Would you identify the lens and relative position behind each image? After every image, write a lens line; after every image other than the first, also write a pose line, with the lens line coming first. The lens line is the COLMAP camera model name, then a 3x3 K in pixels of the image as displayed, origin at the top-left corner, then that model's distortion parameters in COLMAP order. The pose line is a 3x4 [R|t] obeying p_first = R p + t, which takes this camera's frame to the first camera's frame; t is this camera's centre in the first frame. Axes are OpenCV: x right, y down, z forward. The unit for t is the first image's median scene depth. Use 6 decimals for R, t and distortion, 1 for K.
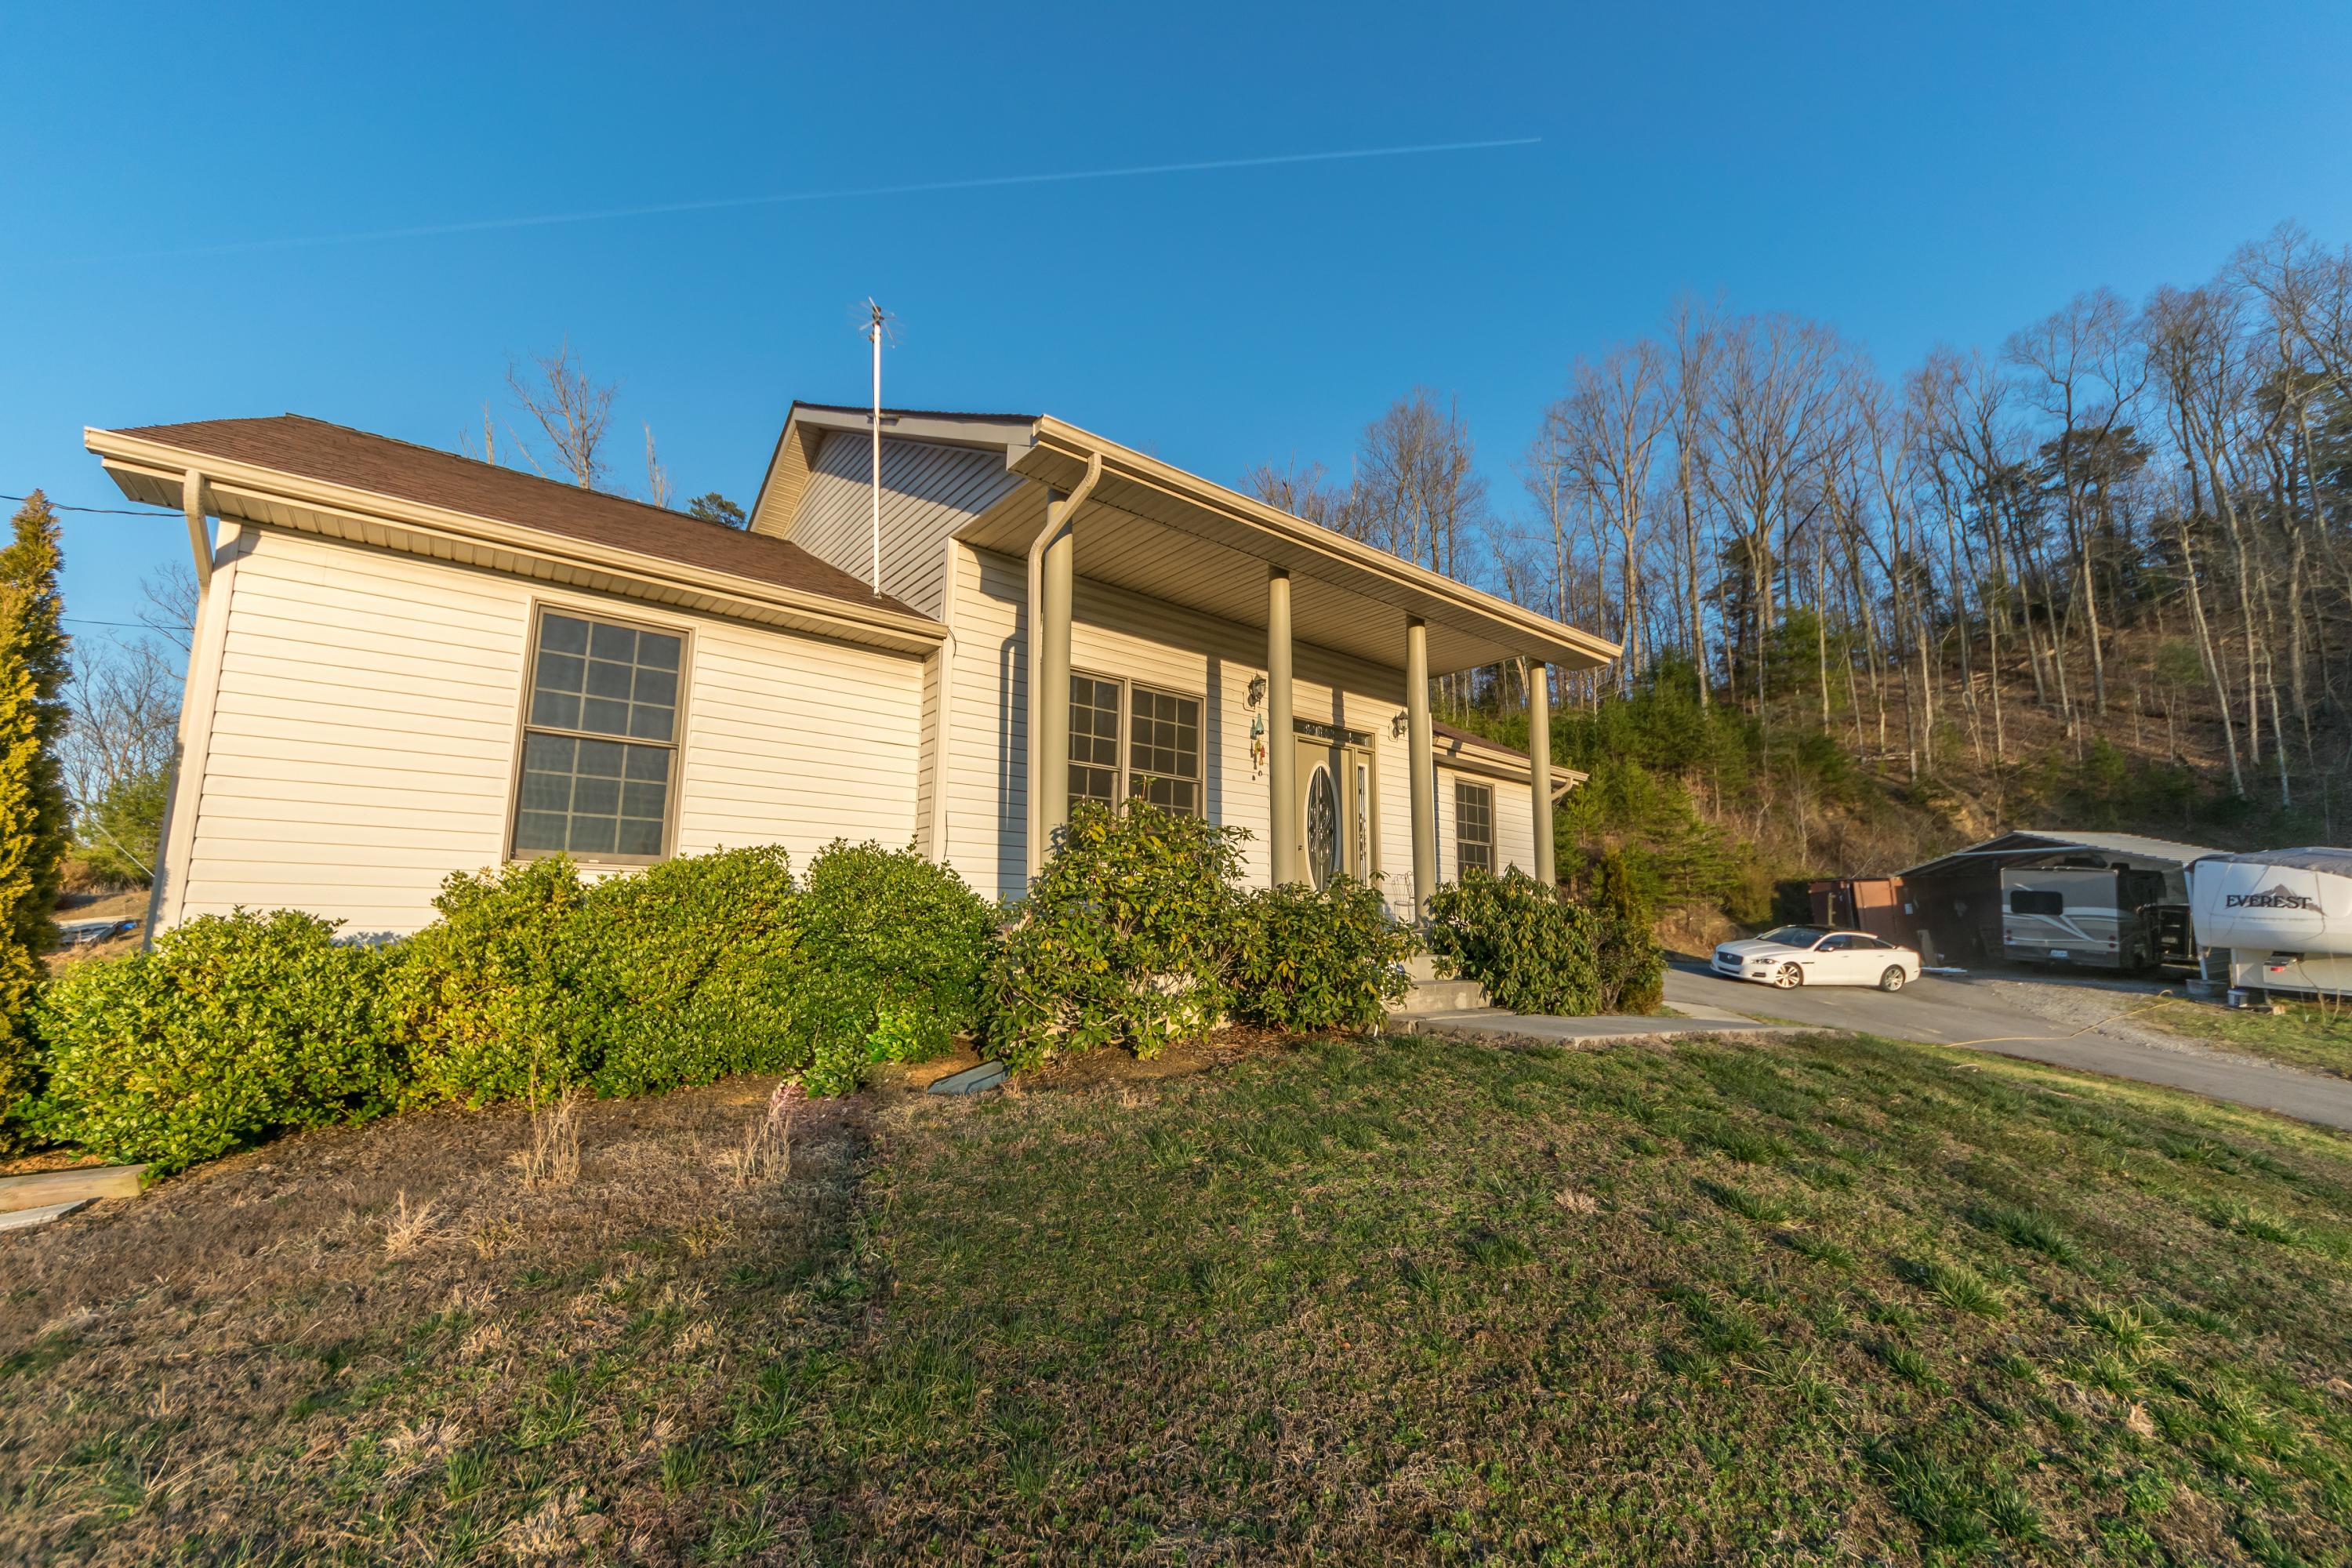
lens RADIAL K [[830.7, 0, 1169.7], [0, 830.7, 793.7], [0, 0, 1]] dist [0.000760, 0.000232]
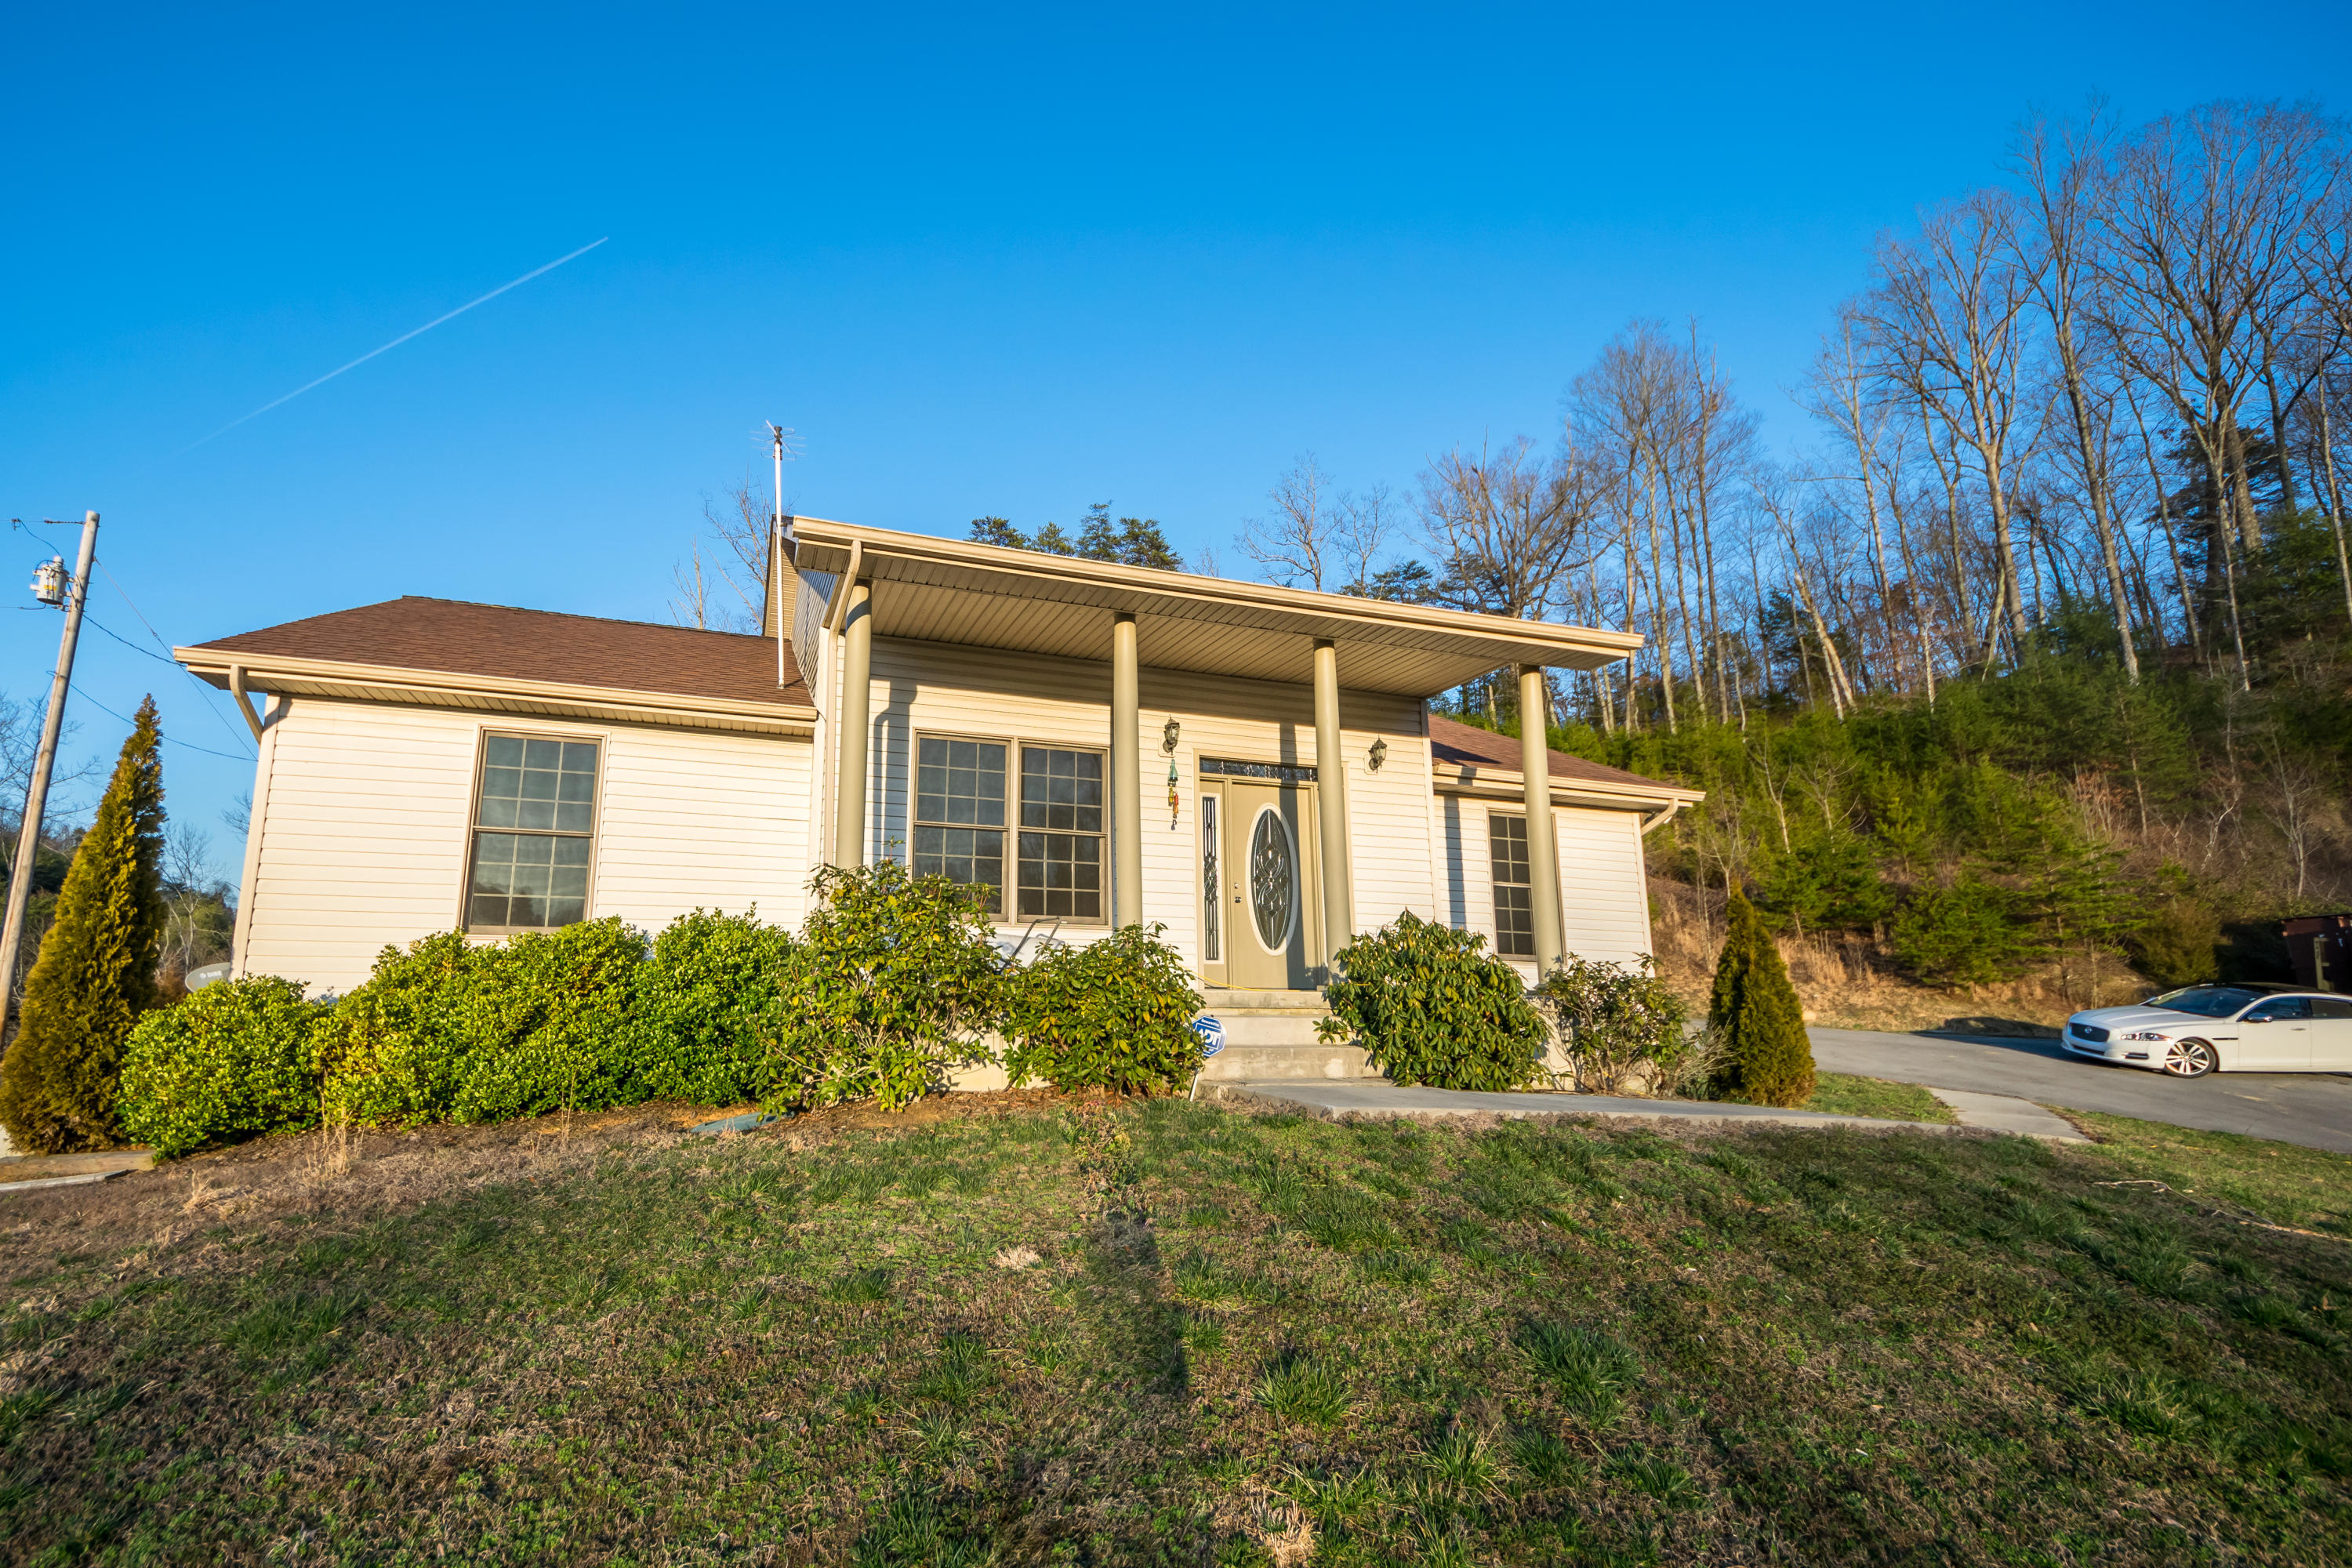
lens RADIAL K [[875.8, 0, 1045.3], [0, 875.8, 826.2], [0, 0, 1]] dist [0.028815, -0.015063]
pose [[0.944641, -0.062829, -0.322035, 0.332702], [0.054313, 0.997897, -0.035373, 0.008177], [0.323580, 0.015924, 0.946067, 0.009826]]
